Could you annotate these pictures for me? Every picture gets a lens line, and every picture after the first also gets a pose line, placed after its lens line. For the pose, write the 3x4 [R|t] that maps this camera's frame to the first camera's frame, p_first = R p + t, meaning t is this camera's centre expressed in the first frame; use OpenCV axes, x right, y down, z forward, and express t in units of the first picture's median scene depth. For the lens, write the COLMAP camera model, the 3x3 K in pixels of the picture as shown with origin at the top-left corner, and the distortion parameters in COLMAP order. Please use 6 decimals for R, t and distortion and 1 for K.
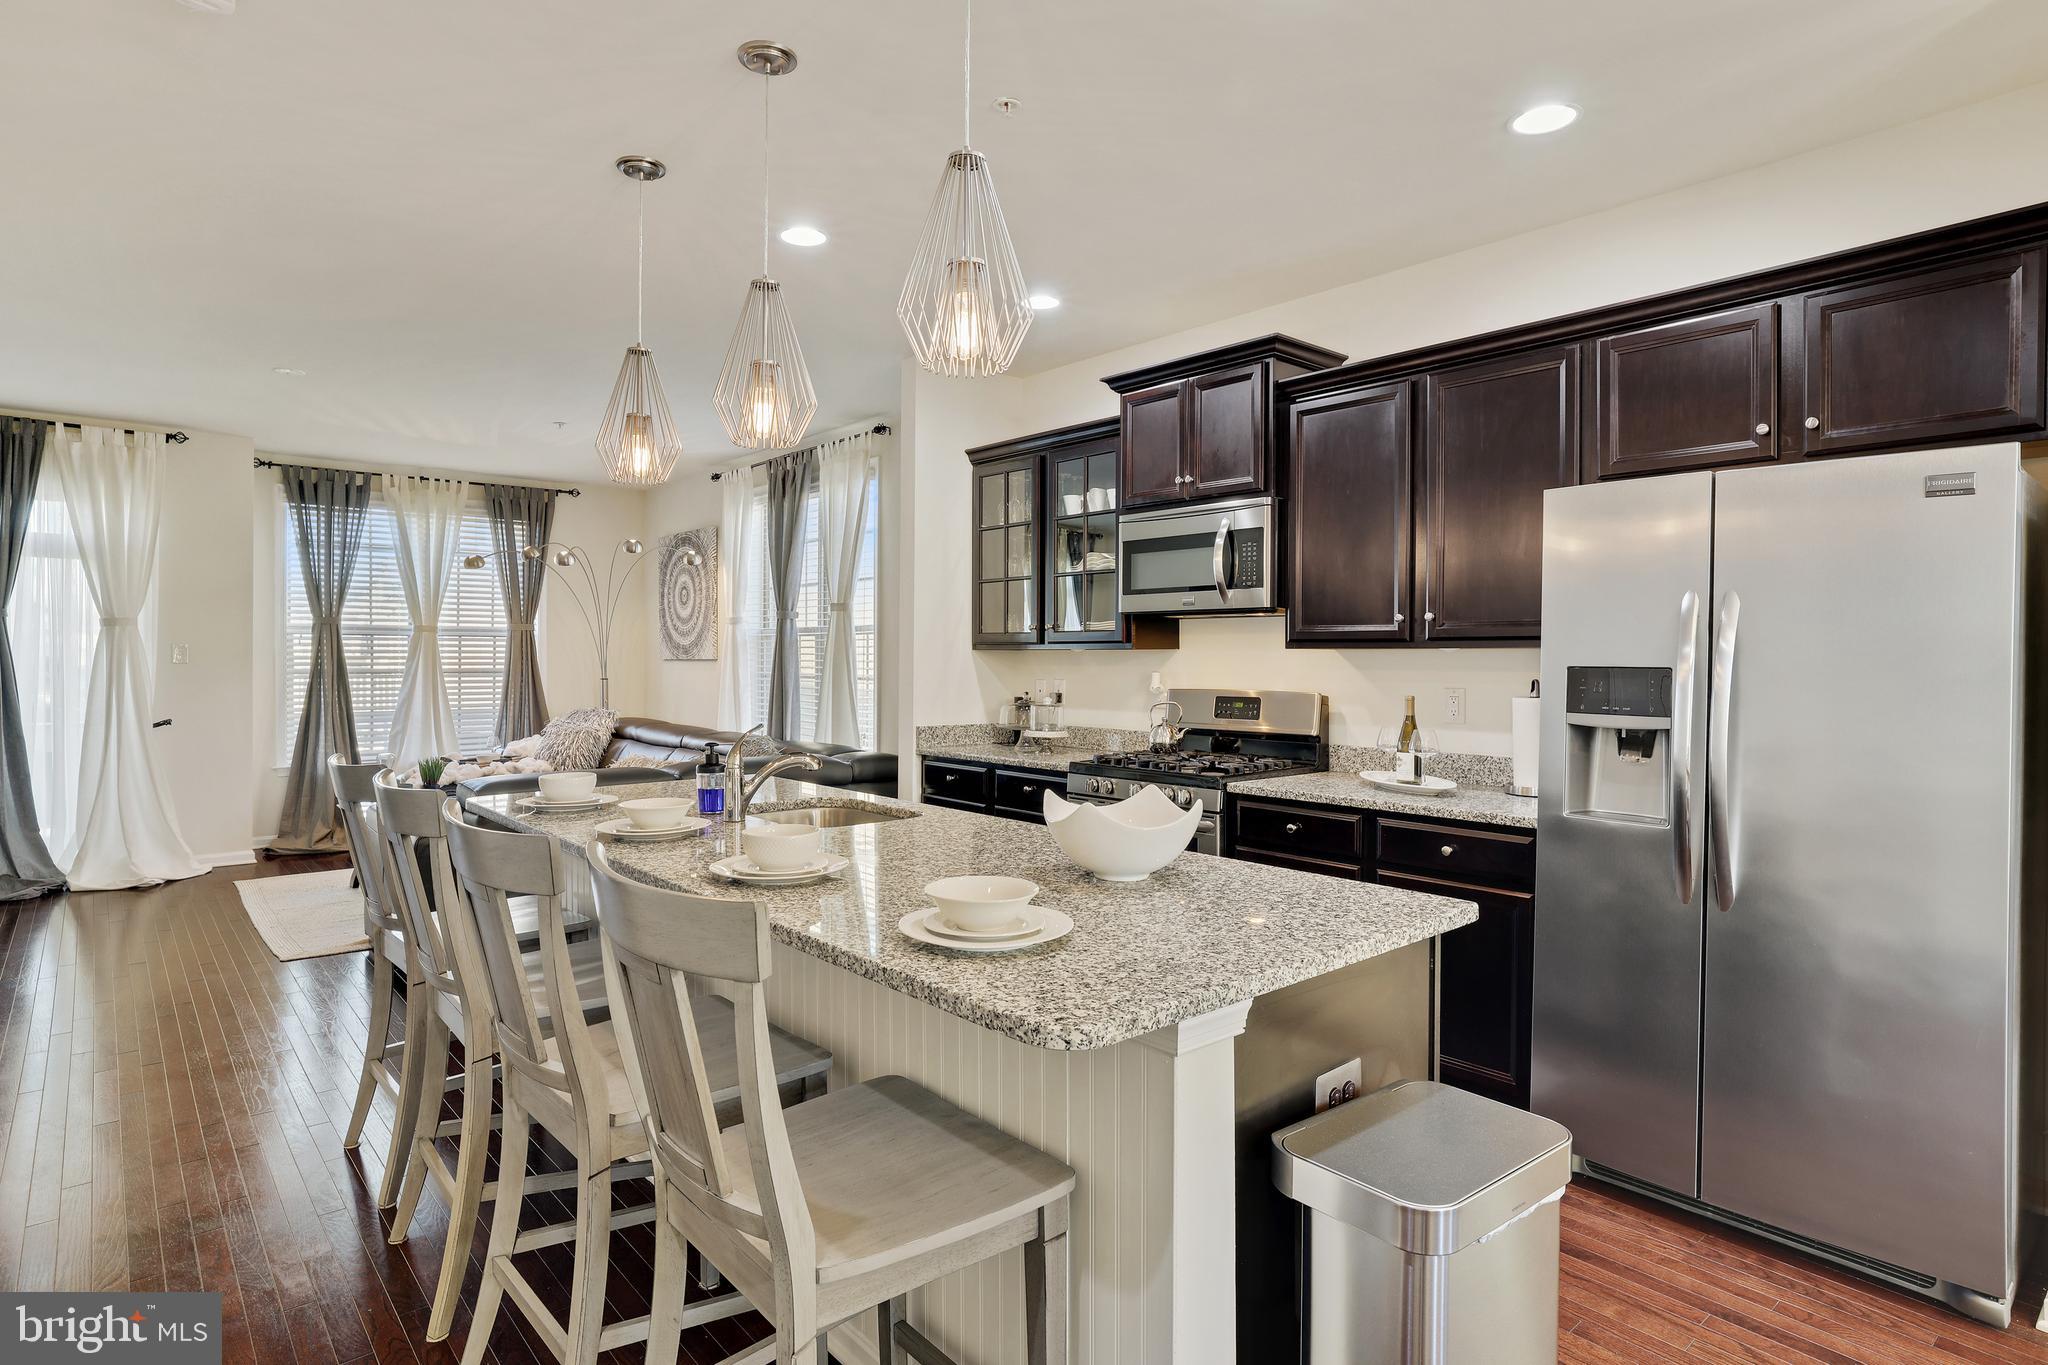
lens RADIAL K [[1110.1, 0, 1024.7], [0, 1110.1, 676.2], [0, 0, 1]] dist [-0.020613, 0.006194]
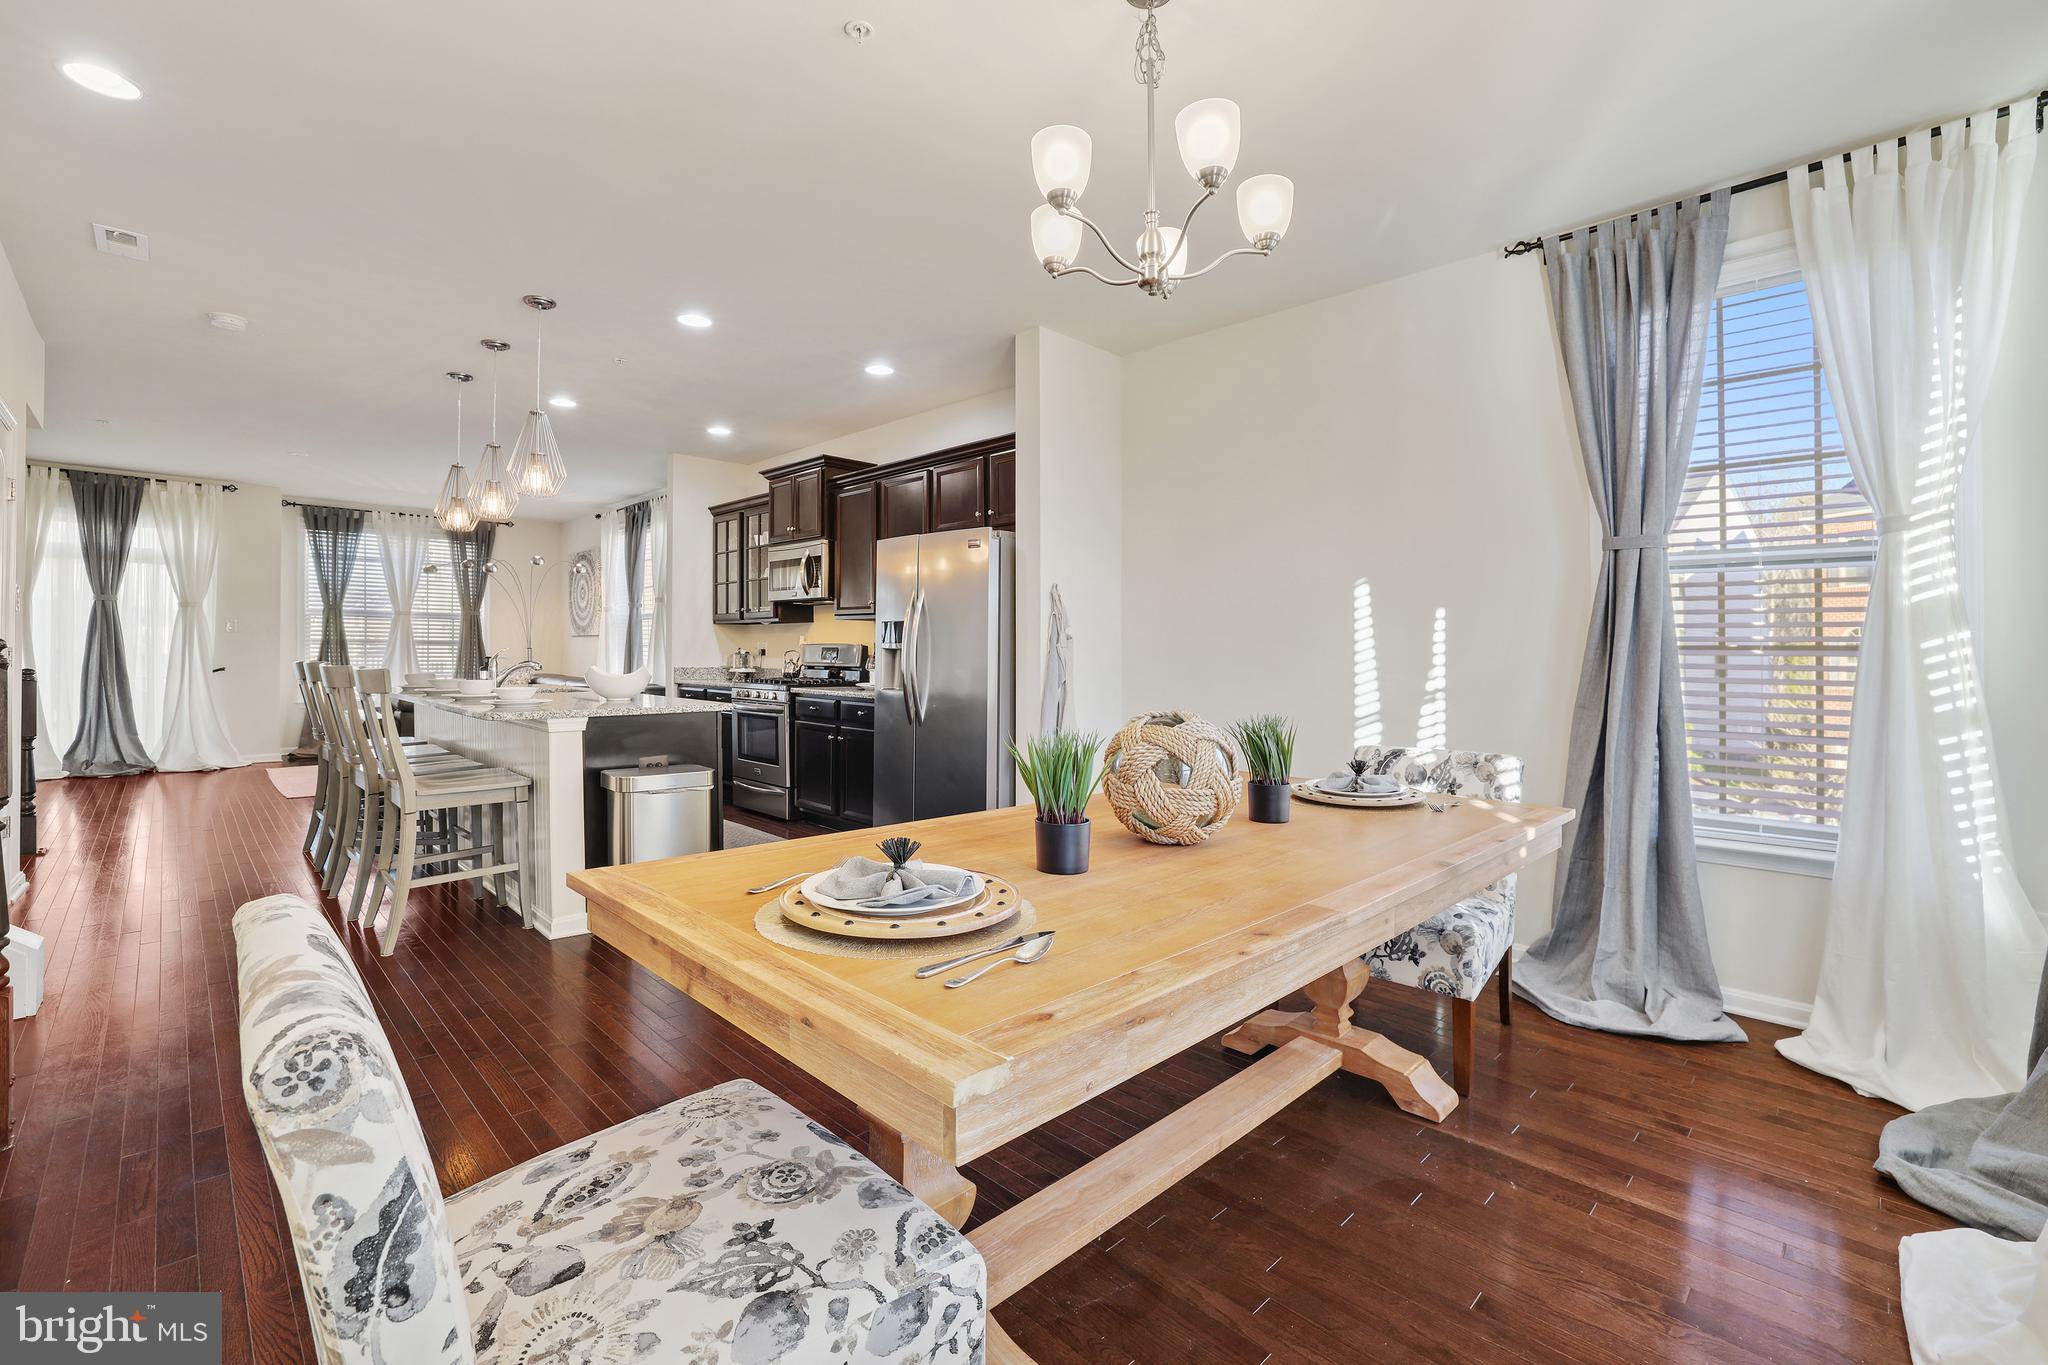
lens RADIAL K [[901.7, 0, 1024.9], [0, 901.7, 668.4], [0, 0, 1]] dist [-0.023164, 0.002503]
pose [[0.997808, 0.004998, 0.065982, 0.289983], [-0.005058, 0.999987, 0.000732, 0.034871], [-0.065978, -0.001065, 0.997821, -0.351085]]
